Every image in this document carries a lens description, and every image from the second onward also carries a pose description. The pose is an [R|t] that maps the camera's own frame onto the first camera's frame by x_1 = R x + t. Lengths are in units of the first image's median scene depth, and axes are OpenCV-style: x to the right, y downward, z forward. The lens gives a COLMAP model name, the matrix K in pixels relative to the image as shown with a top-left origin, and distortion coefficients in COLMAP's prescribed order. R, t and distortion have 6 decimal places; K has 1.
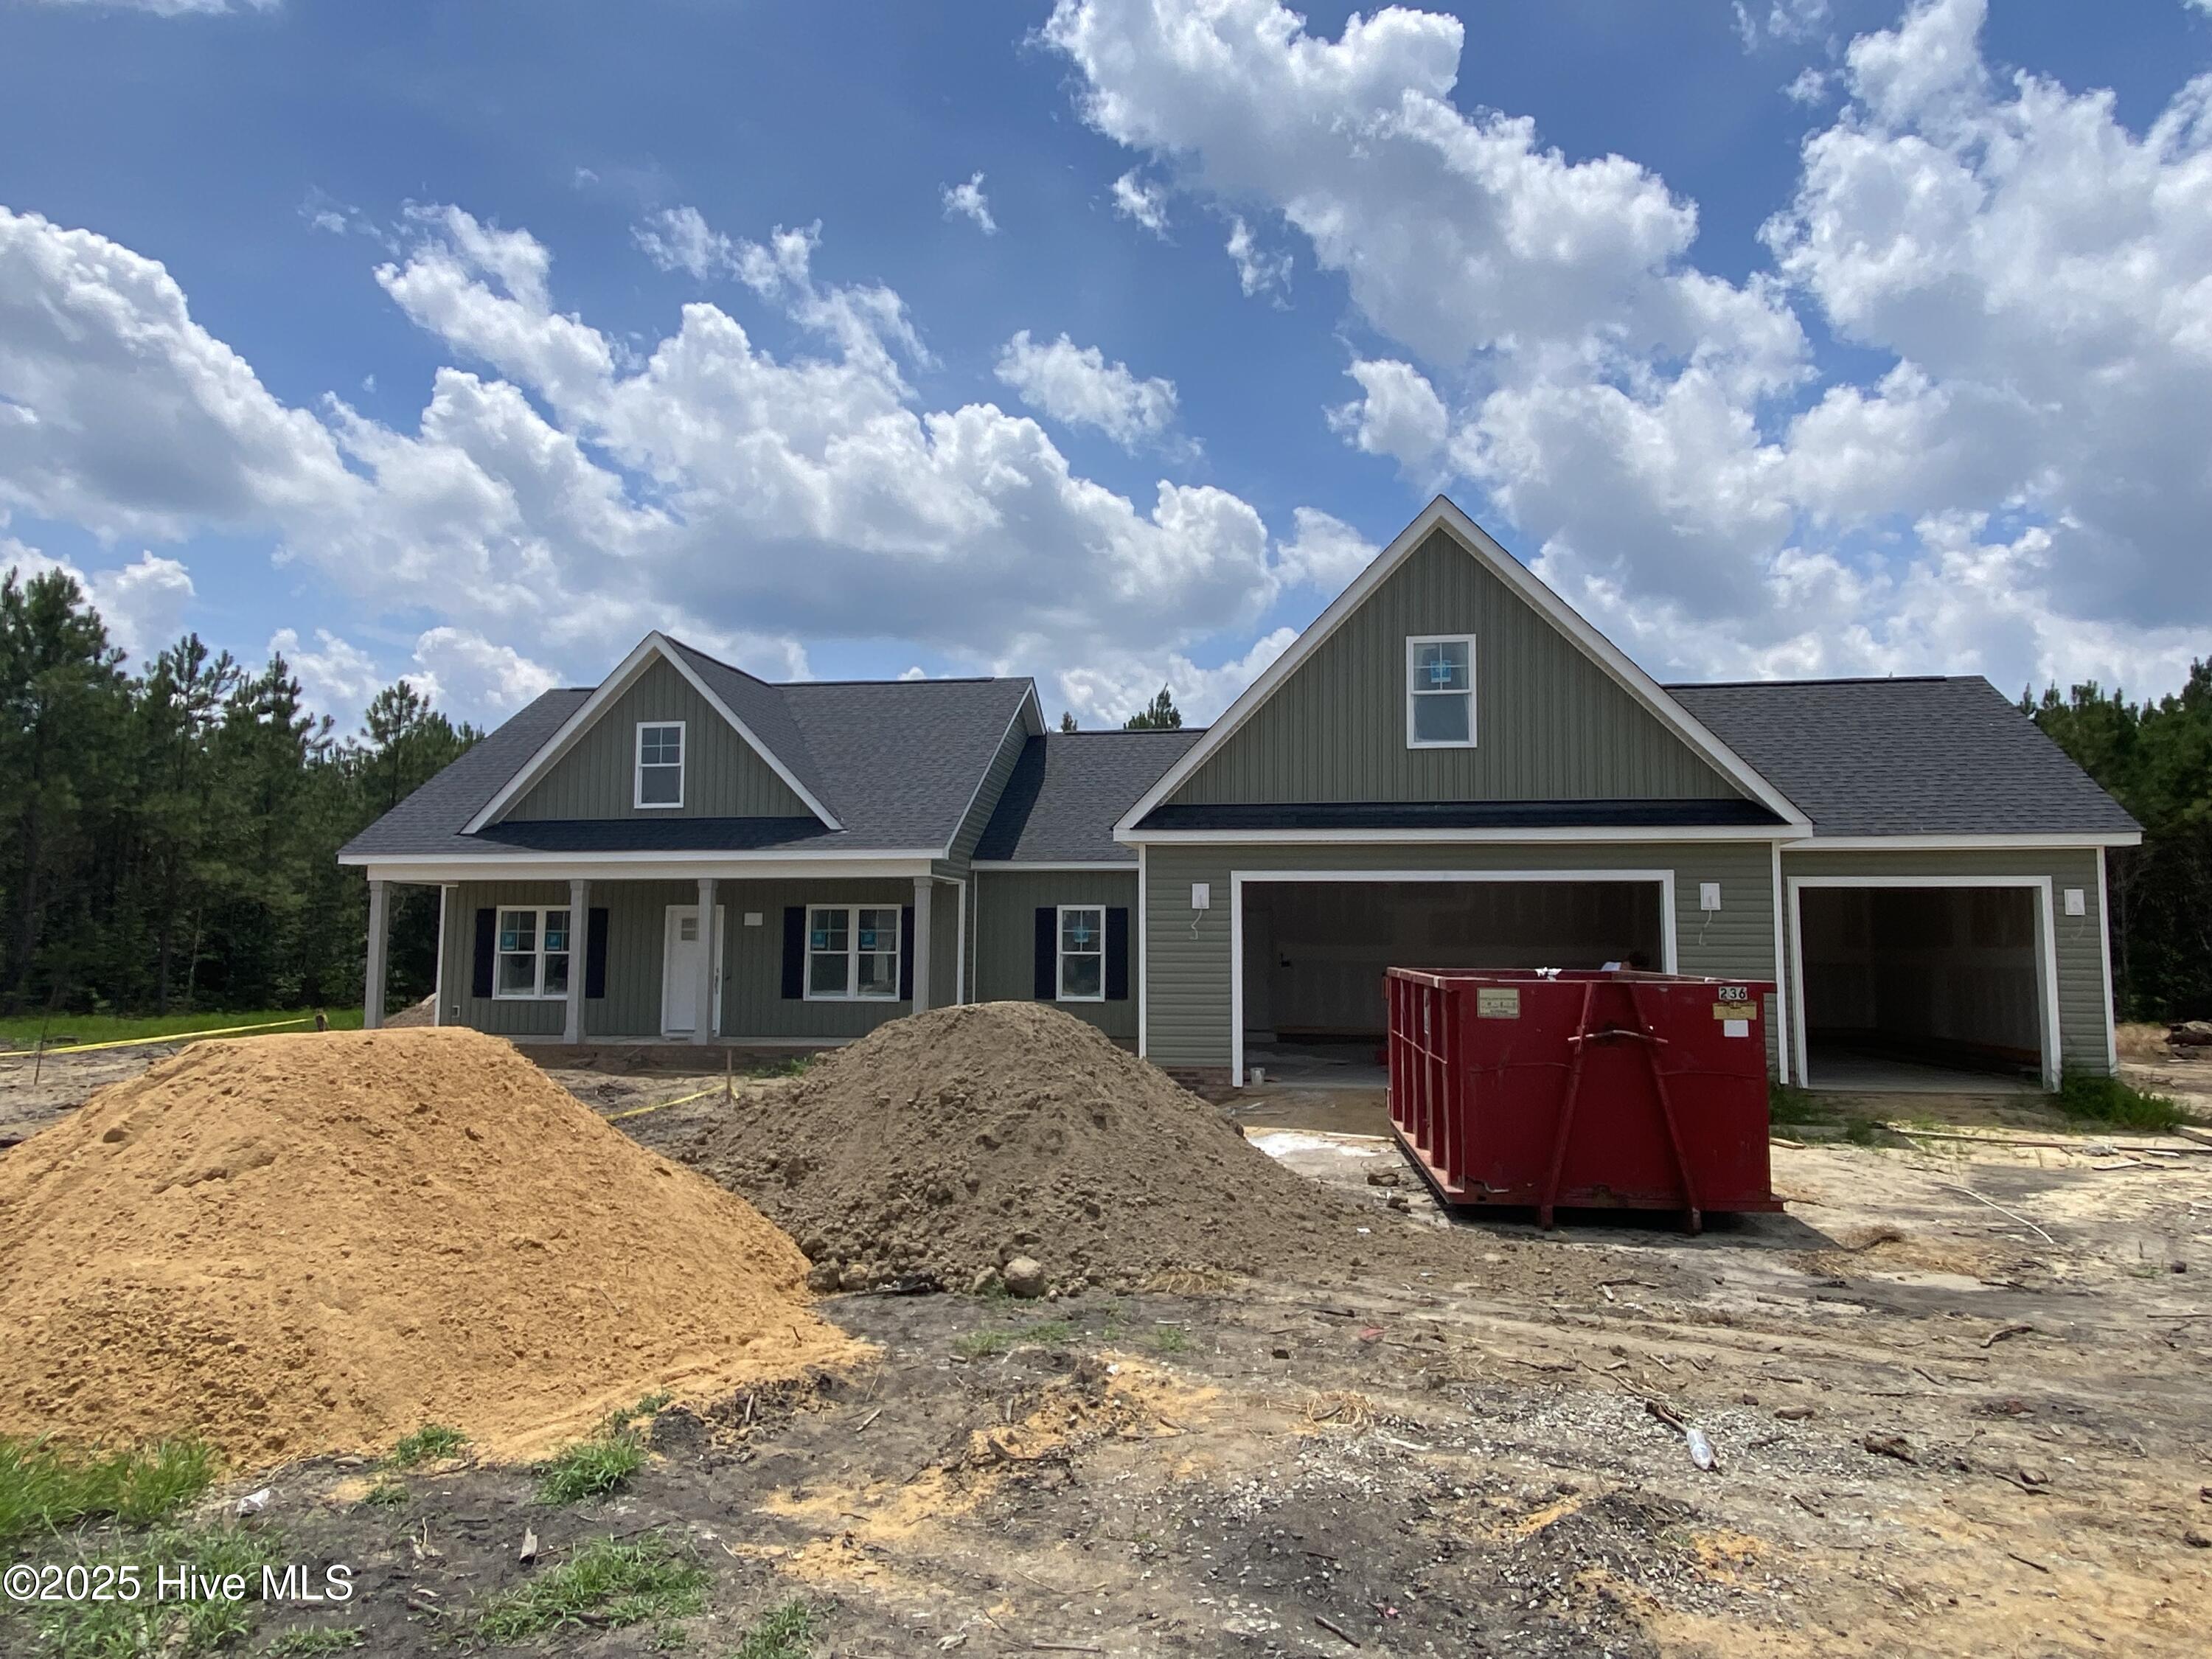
lens RADIAL K [[1366.4, 0, 1106.0], [0, 1366.4, 829.5], [0, 0, 1]] dist [0.045190, -0.000592]
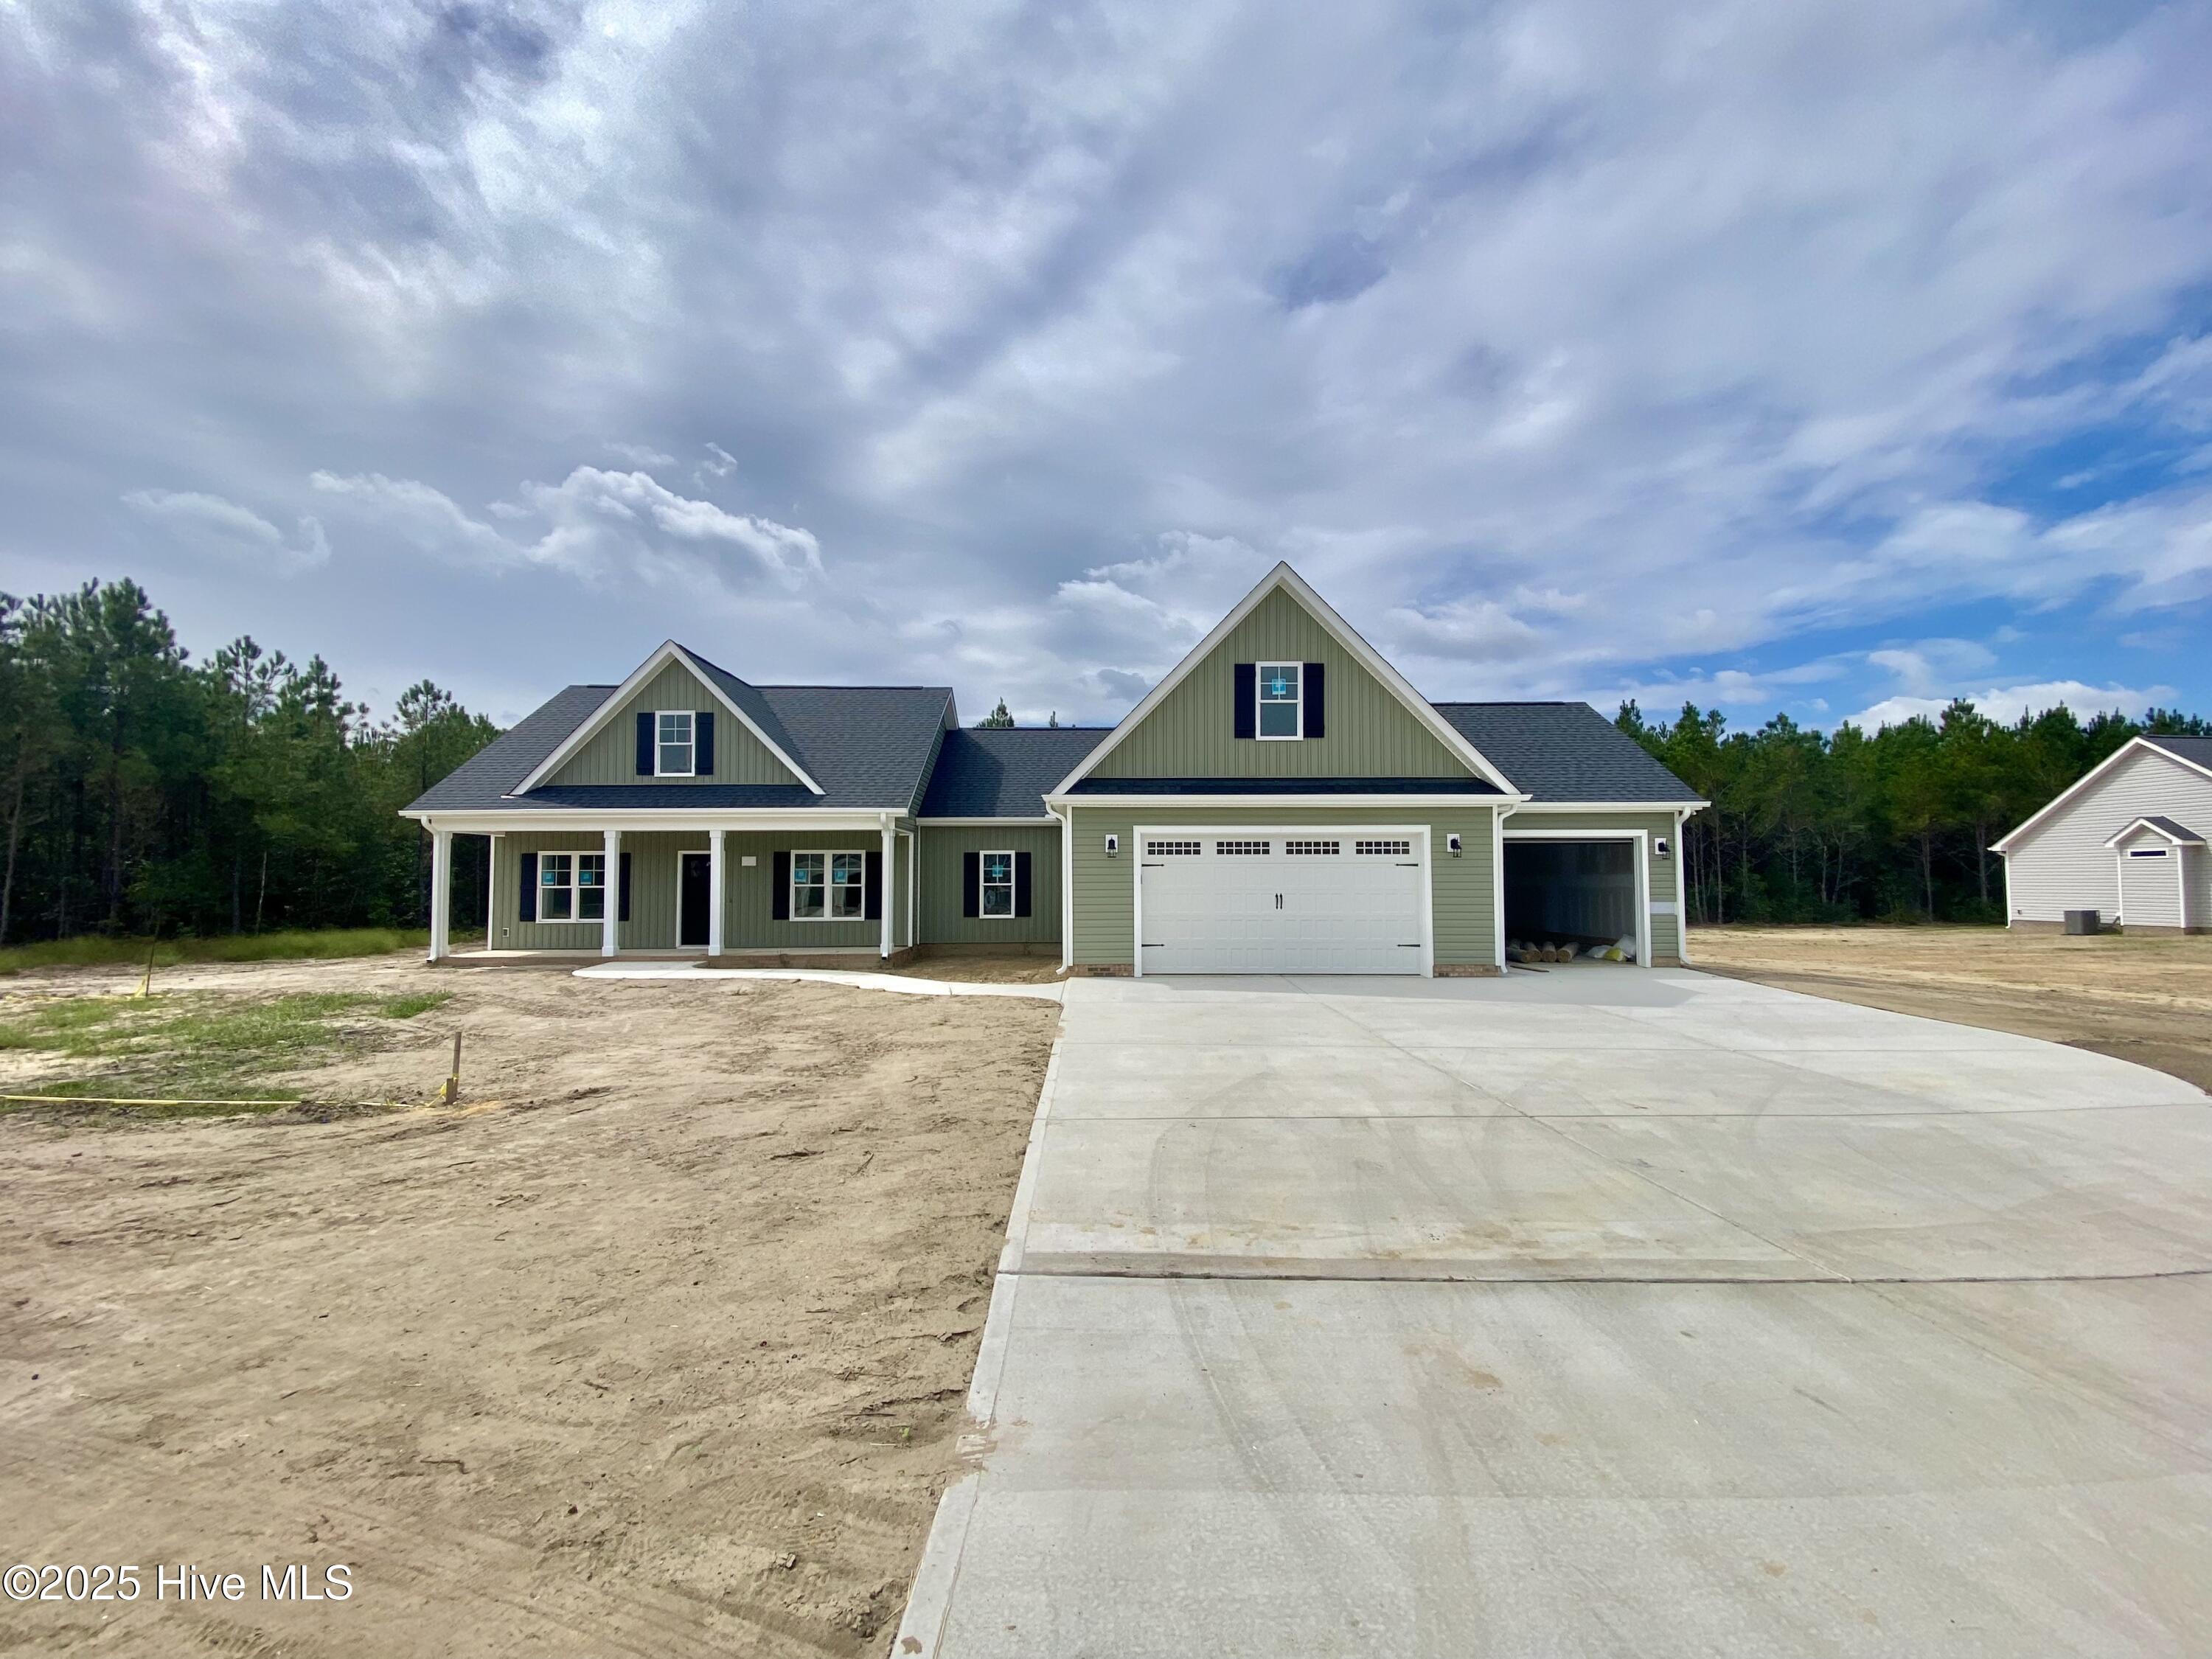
lens RADIAL K [[898.5, 0, 1103.6], [0, 898.5, 839.7], [0, 0, 1]] dist [0.016152, -0.007540]
pose [[0.982772, 0.000504, 0.184823, -0.082664], [-0.008251, 0.999119, 0.041150, 0.005761], [-0.184639, -0.041966, 0.981910, 0.076023]]
